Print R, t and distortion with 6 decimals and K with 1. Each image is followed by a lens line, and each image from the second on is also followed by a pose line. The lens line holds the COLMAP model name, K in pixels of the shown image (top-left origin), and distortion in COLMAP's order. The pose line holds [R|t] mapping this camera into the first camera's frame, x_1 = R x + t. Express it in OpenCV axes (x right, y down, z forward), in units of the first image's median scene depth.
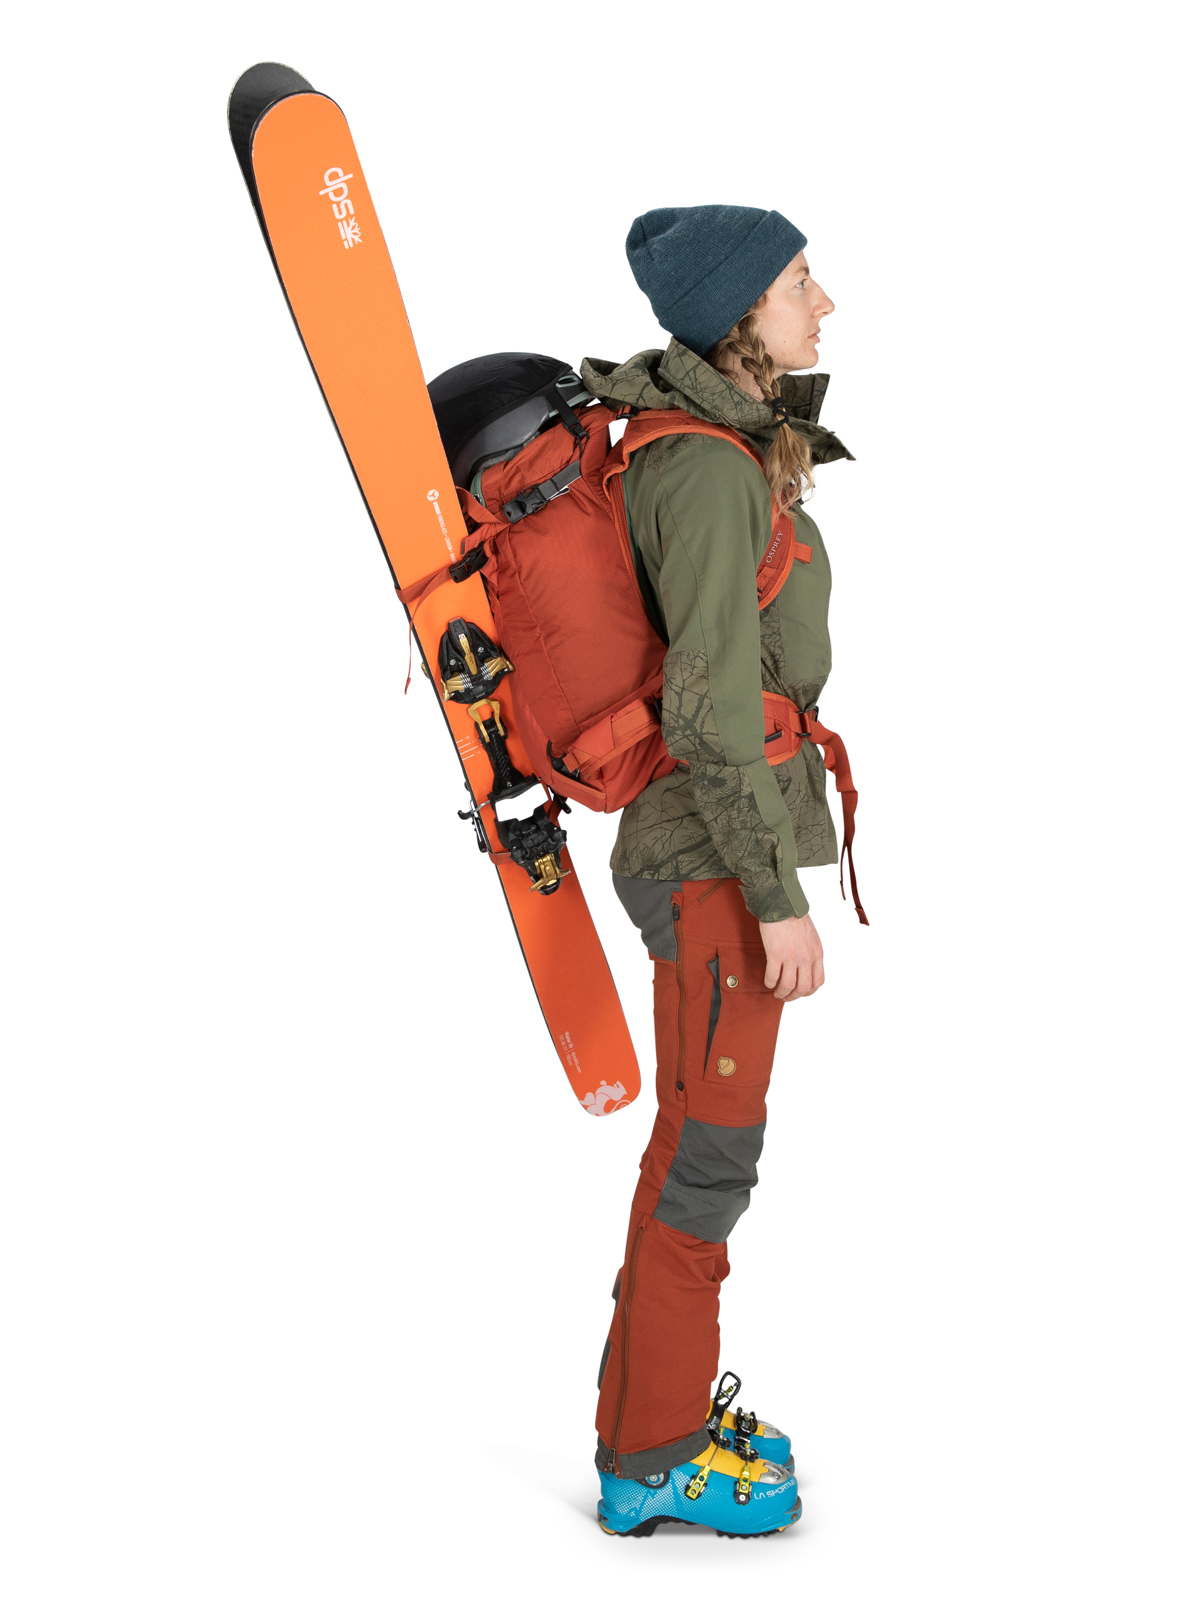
lens RADIAL K [[1595.1, 0, 599.5], [0, 1595.1, 804.5], [0, 0, 1]] dist [-0.062571, 0.000000]
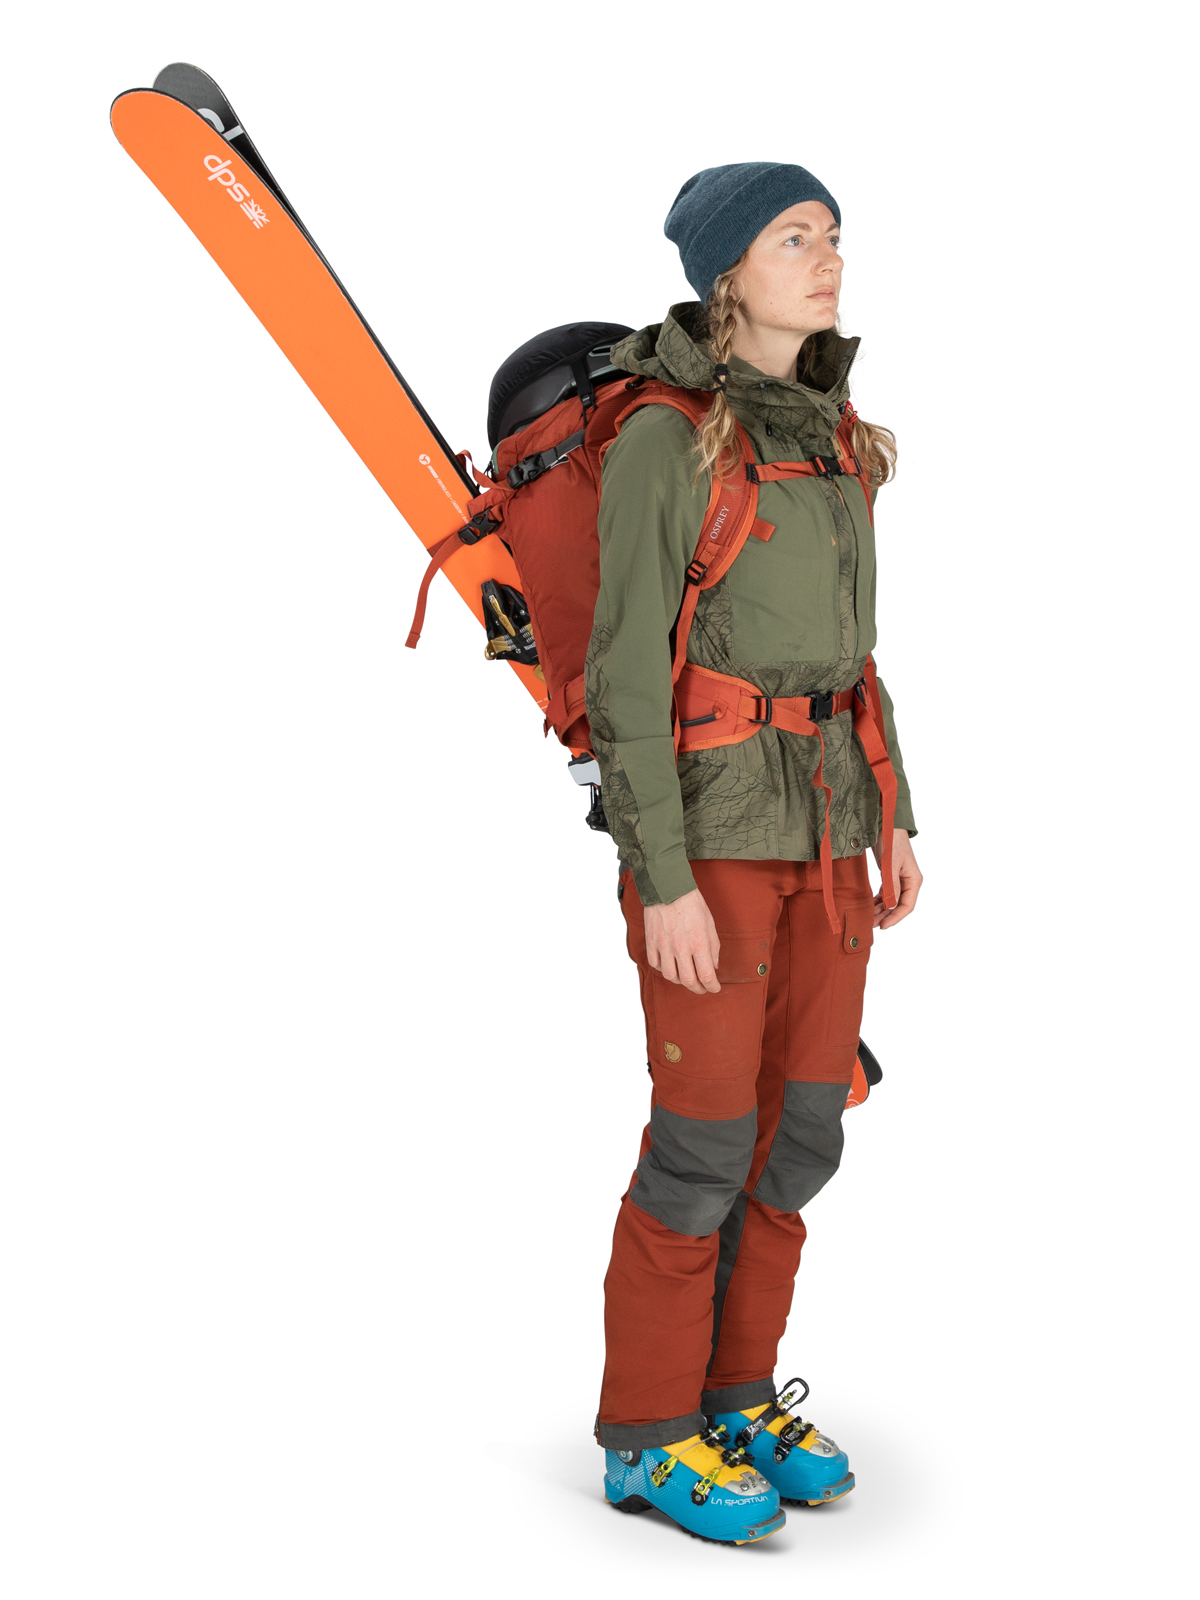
lens RADIAL K [[1595.1, 0, 598.0], [0, 1595.1, 796.6], [0, 0, 1]] dist [-0.062571, 0.000000]
pose [[0.909095, 0.111490, -0.401394, 0.425579], [-0.106380, 0.993707, 0.035075, -0.021880], [0.402778, 0.010814, 0.915234, 0.086651]]
